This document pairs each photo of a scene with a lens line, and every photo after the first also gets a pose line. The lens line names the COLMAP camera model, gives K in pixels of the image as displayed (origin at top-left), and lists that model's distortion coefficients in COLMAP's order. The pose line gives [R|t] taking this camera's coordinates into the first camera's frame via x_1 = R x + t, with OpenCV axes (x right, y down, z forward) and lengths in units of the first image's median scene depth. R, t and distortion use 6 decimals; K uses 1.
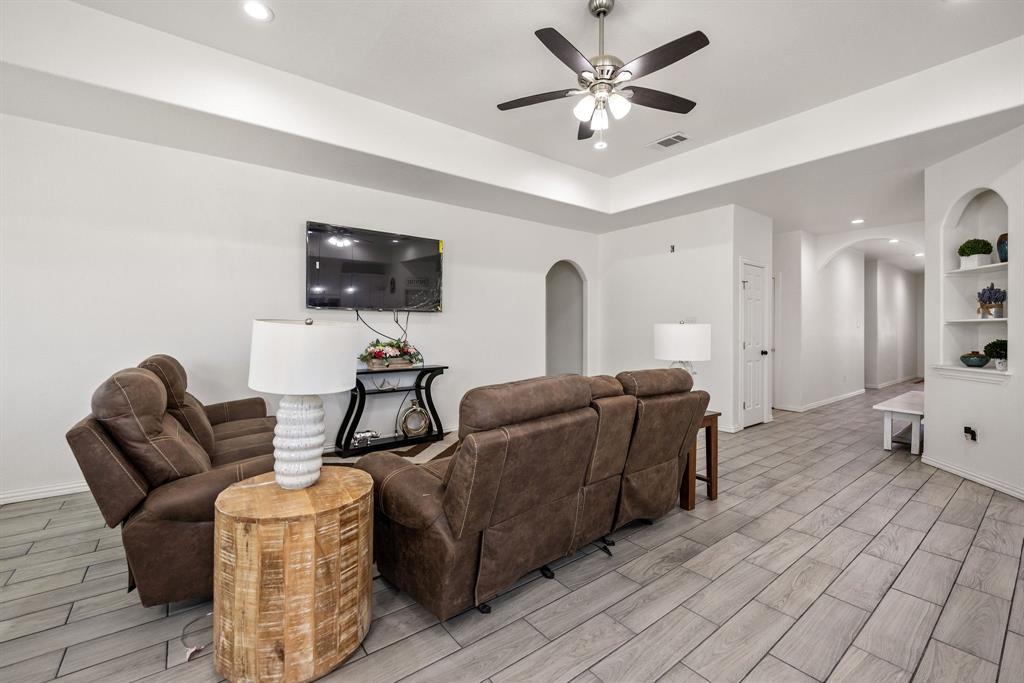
lens RADIAL K [[434.9, 0, 511.3], [0, 434.9, 332.2], [0, 0, 1]] dist [-0.000571, 0.000035]
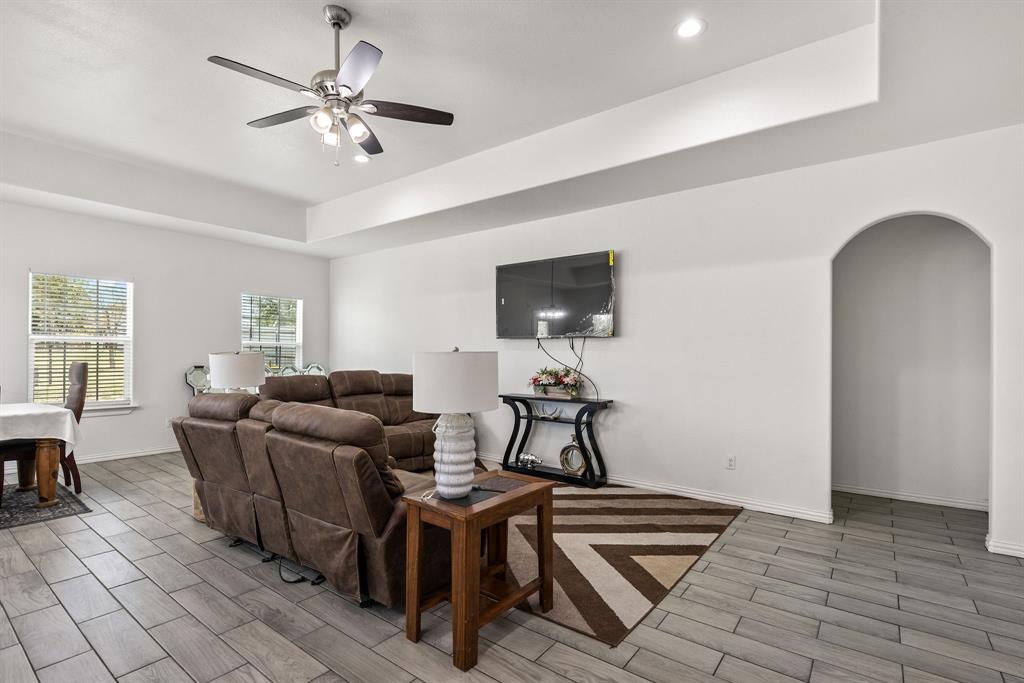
lens RADIAL K [[496.3, 0, 510.6], [0, 496.3, 347.6], [0, 0, 1]] dist [0.002660, 0.000272]
pose [[0.239539, -0.006518, -0.970865, 0.981313], [-0.008297, 0.999927, -0.008760, -0.020496], [0.970851, 0.010154, 0.239467, 0.804637]]
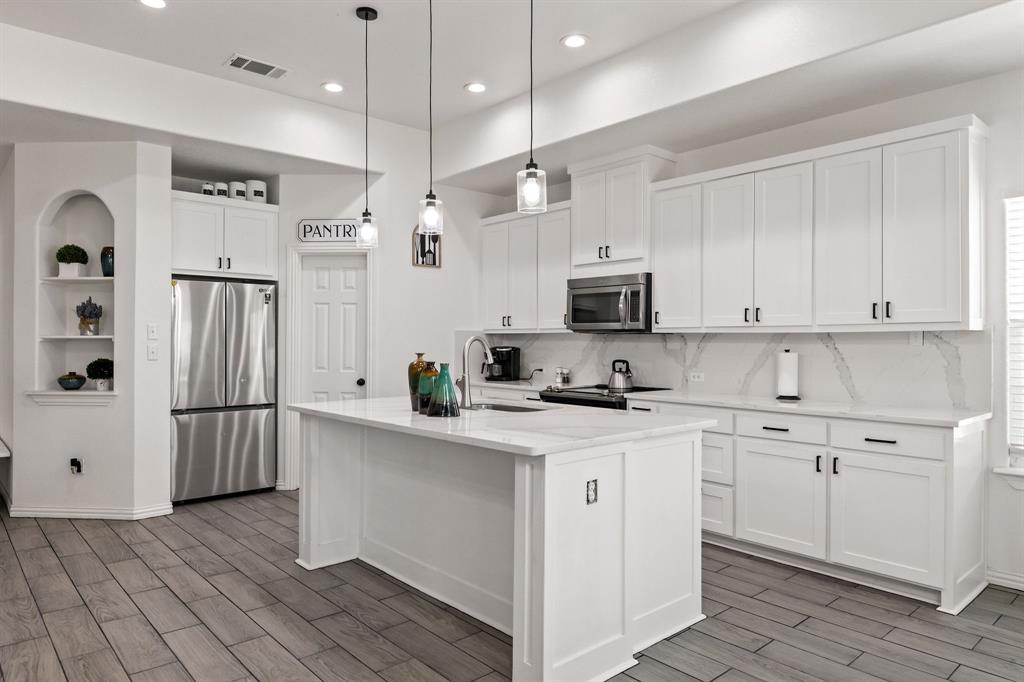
lens RADIAL K [[655.0, 0, 512.0], [0, 655.0, 339.3], [0, 0, 1]] dist [0.001651, -0.000211]
pose [[-0.065910, 0.000264, 0.997826, -0.327518], [0.001263, 0.999999, -0.000181, -0.021340], [-0.997825, 0.001248, -0.065910, 0.201432]]
